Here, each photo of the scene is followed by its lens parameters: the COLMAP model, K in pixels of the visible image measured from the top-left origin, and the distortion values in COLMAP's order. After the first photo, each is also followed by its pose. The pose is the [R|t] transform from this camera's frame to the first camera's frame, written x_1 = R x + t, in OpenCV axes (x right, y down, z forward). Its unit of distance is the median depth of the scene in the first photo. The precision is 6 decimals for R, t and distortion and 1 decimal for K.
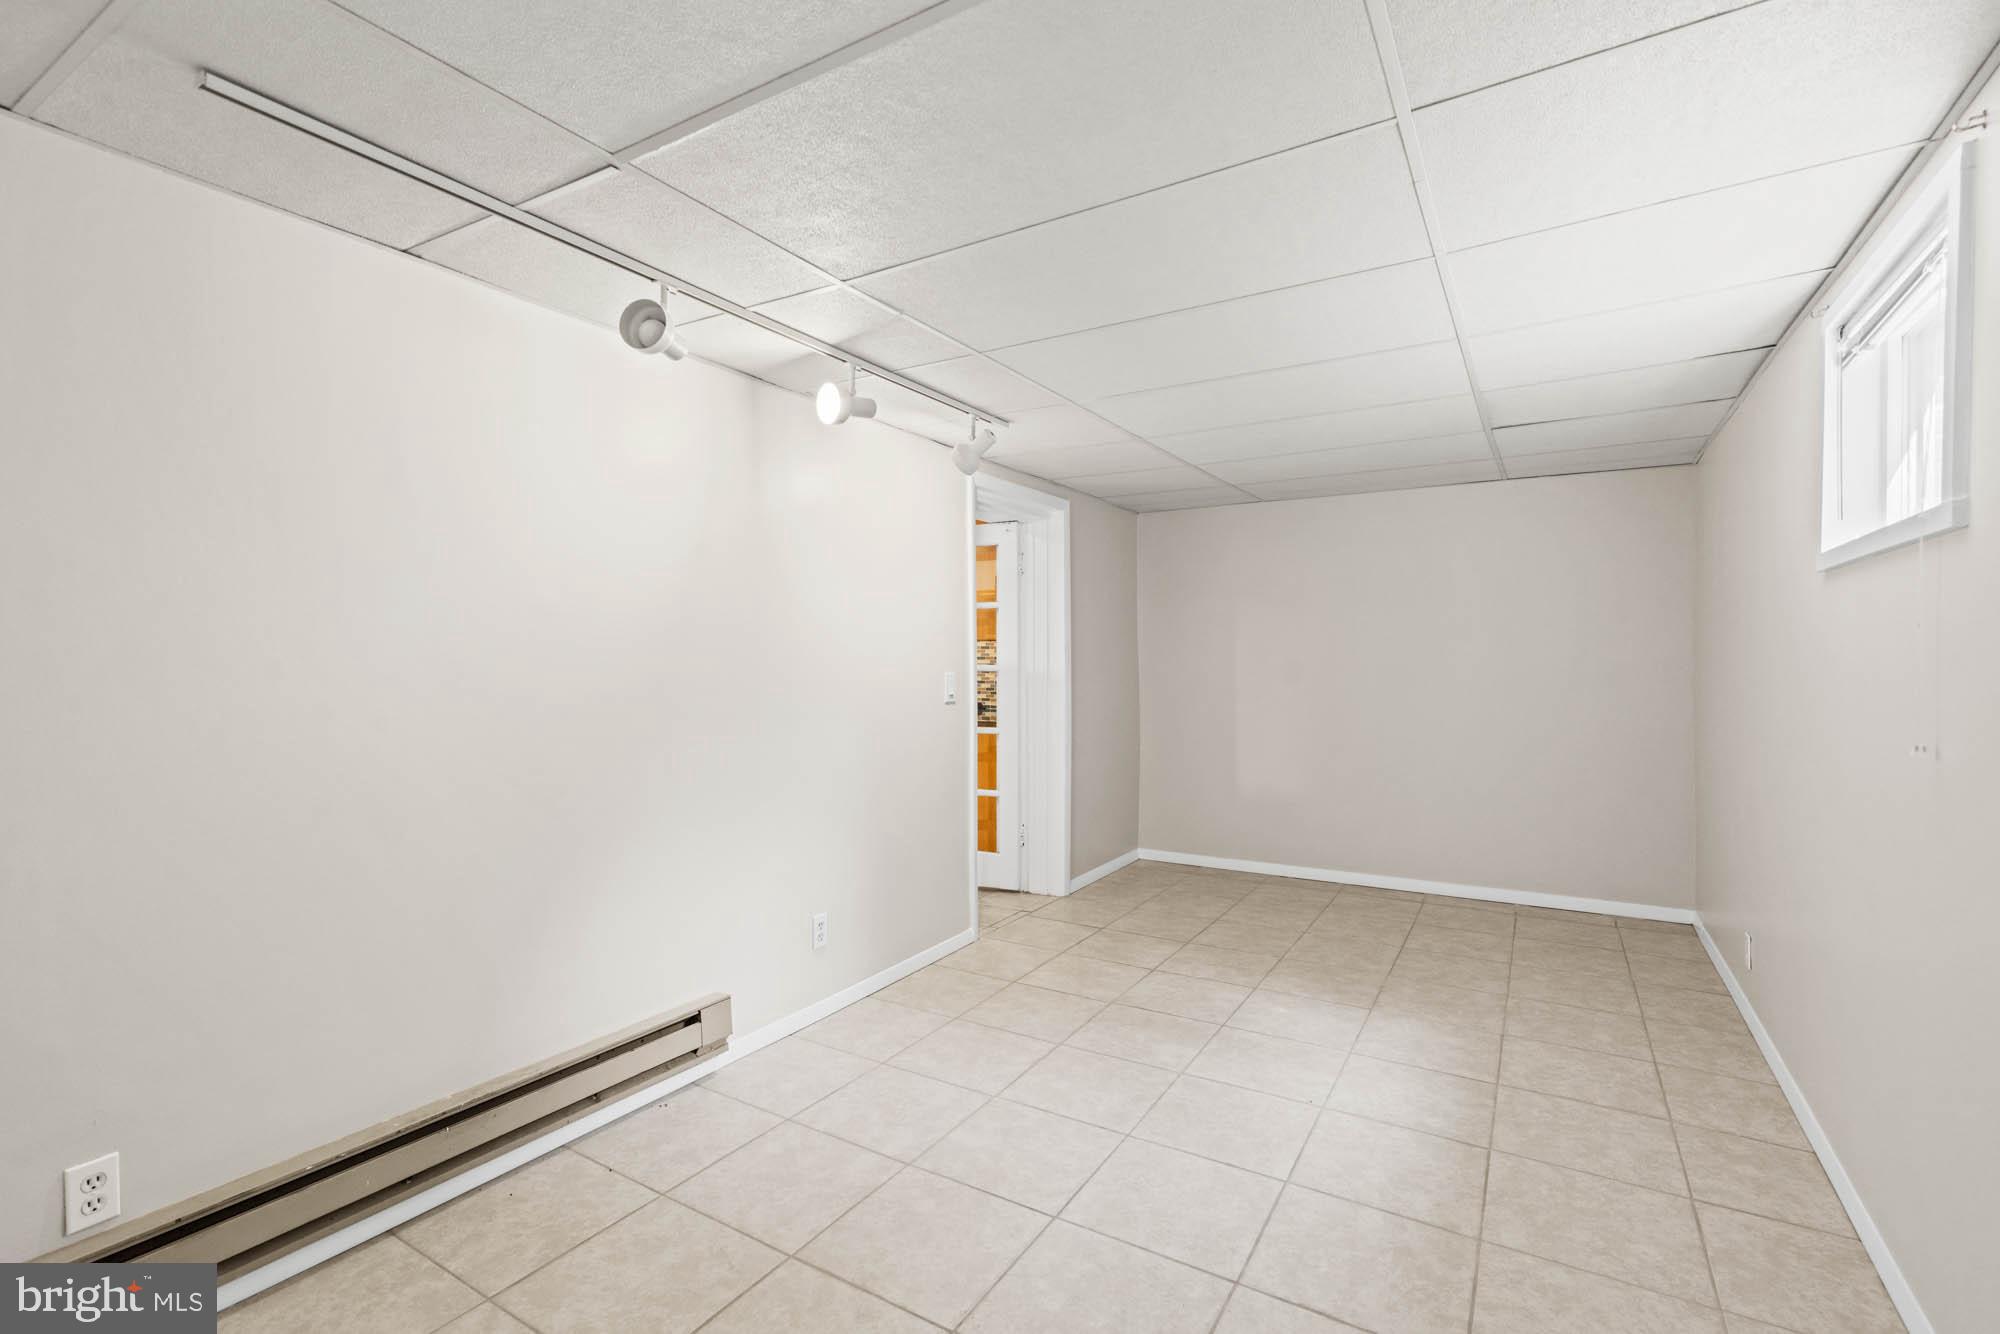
lens RADIAL K [[924.7, 0, 991.0], [0, 924.7, 669.9], [0, 0, 1]] dist [-0.009345, 0.007045]
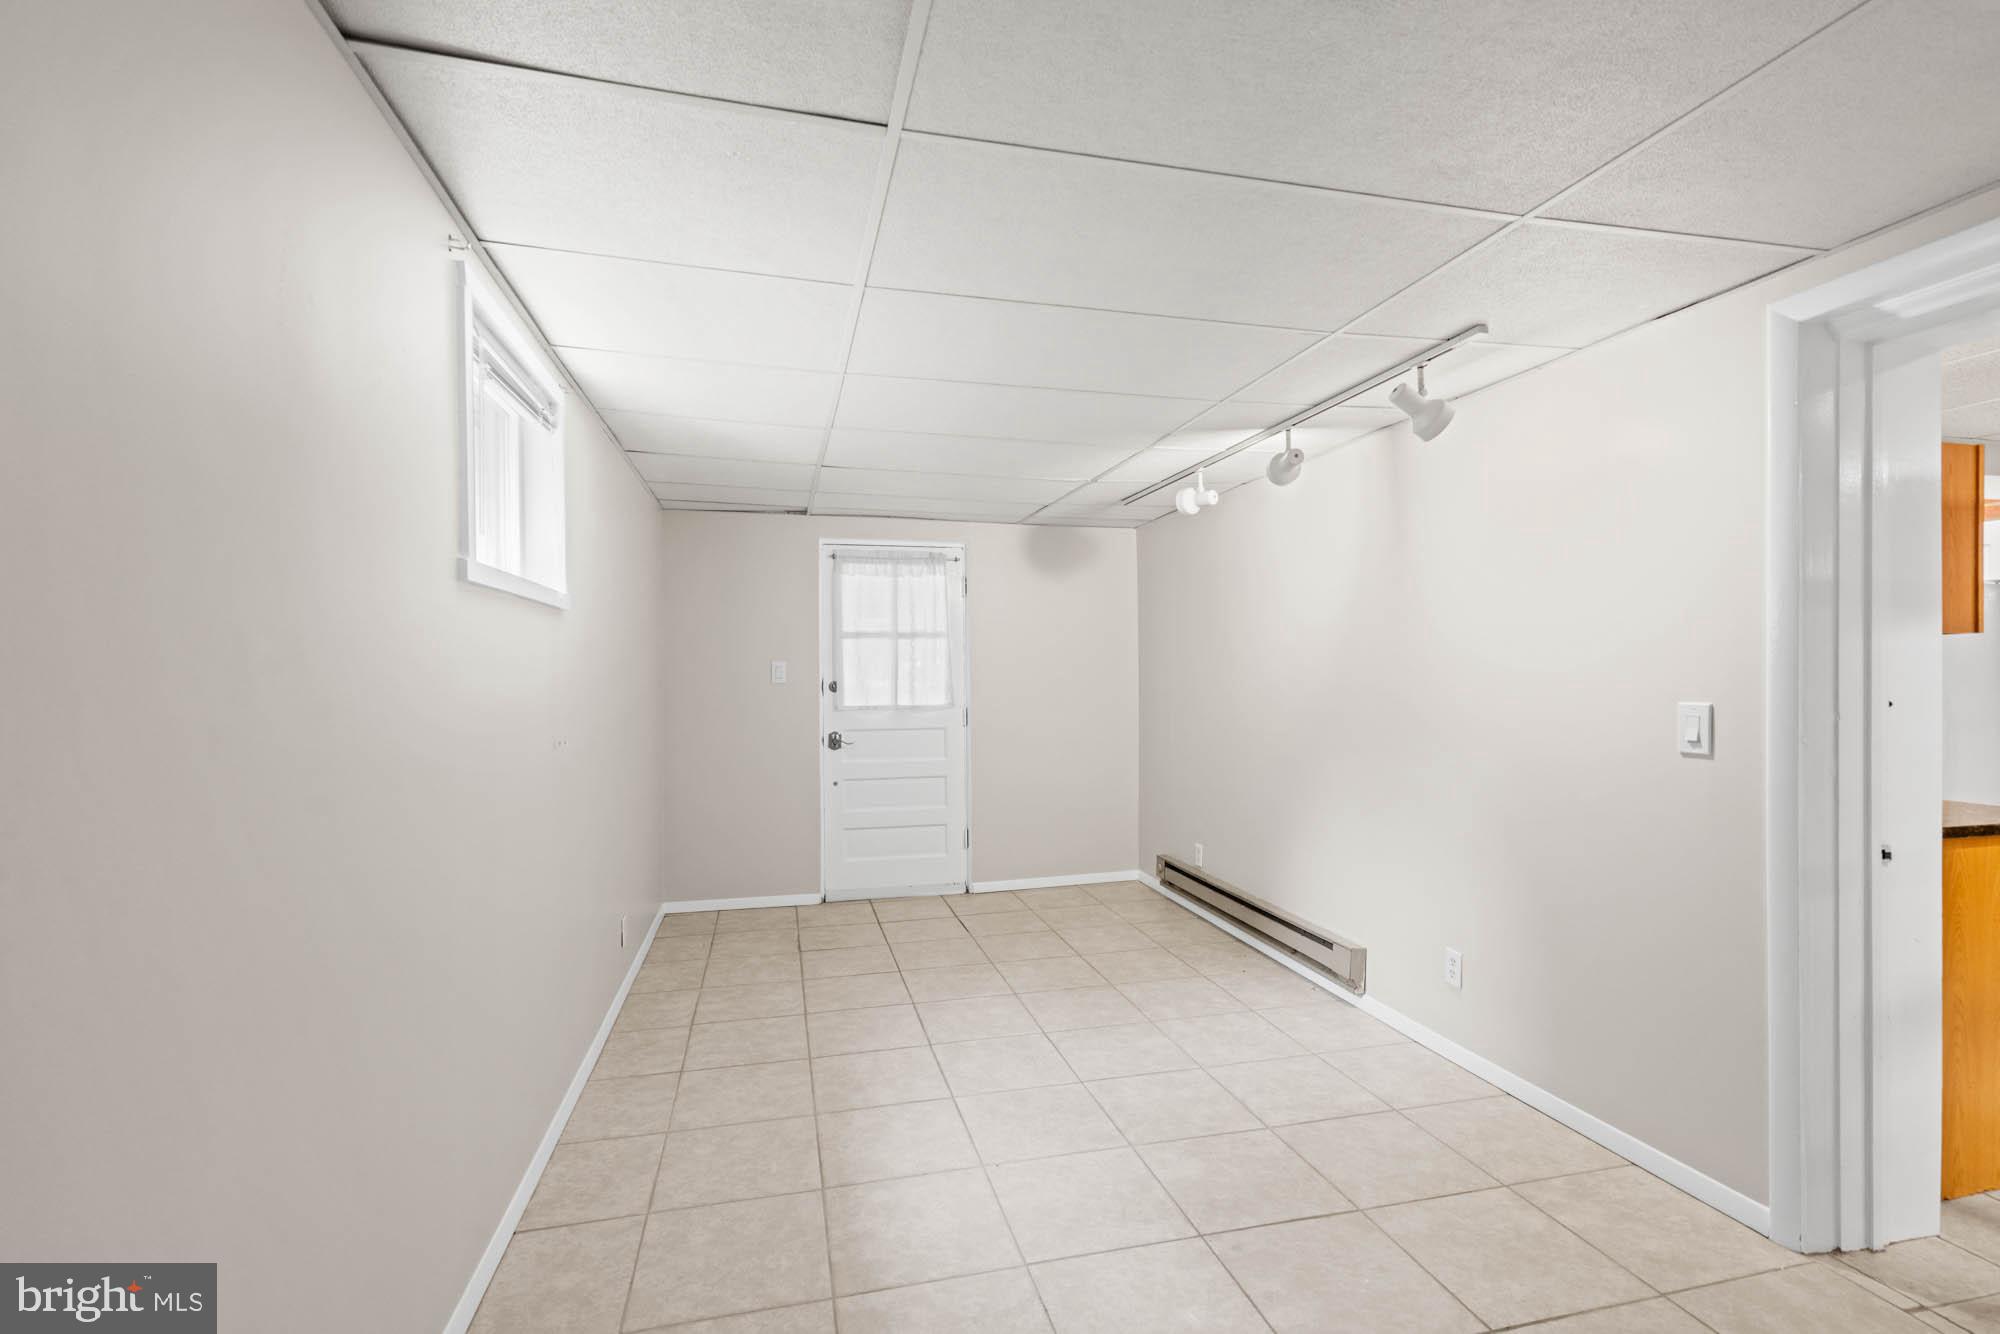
lens RADIAL K [[924.7, 0, 1012.6], [0, 924.7, 668.2], [0, 0, 1]] dist [-0.009345, 0.007045]
pose [[-0.698881, 0.001246, -0.715237, 1.066943], [-0.001183, 0.999995, 0.002898, -0.035180], [0.715237, 0.002871, -0.698876, 1.771463]]
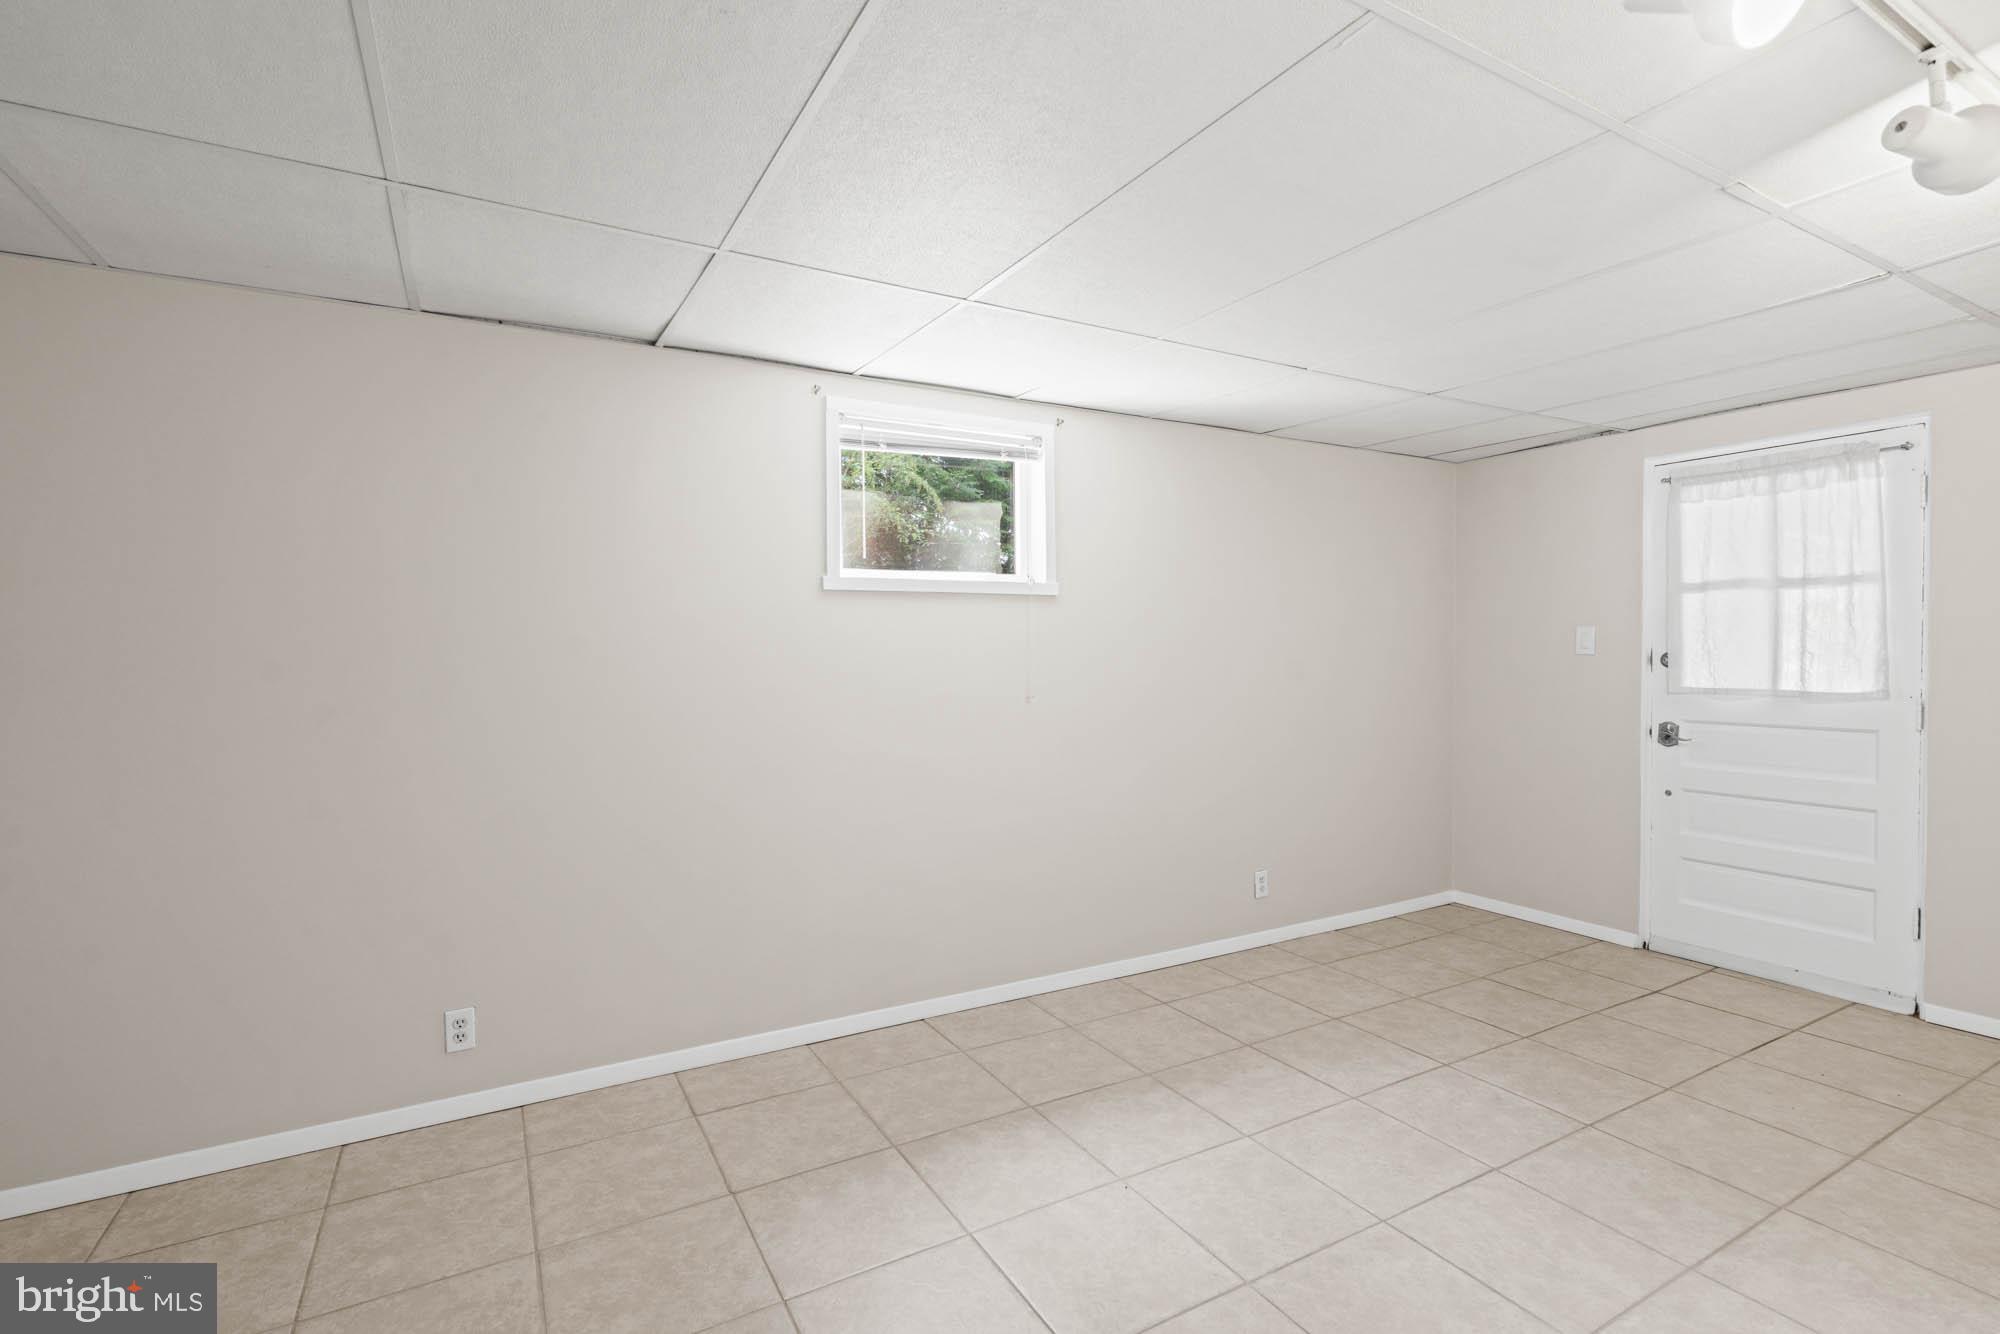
lens RADIAL K [[924.7, 0, 972.9], [0, 924.7, 659.2], [0, 0, 1]] dist [-0.009345, 0.007045]
pose [[-0.867813, 0.000460, 0.496891, 0.054120], [0.012548, 0.999701, 0.020990, -0.034074], [-0.496733, 0.024450, -0.867559, 1.911845]]
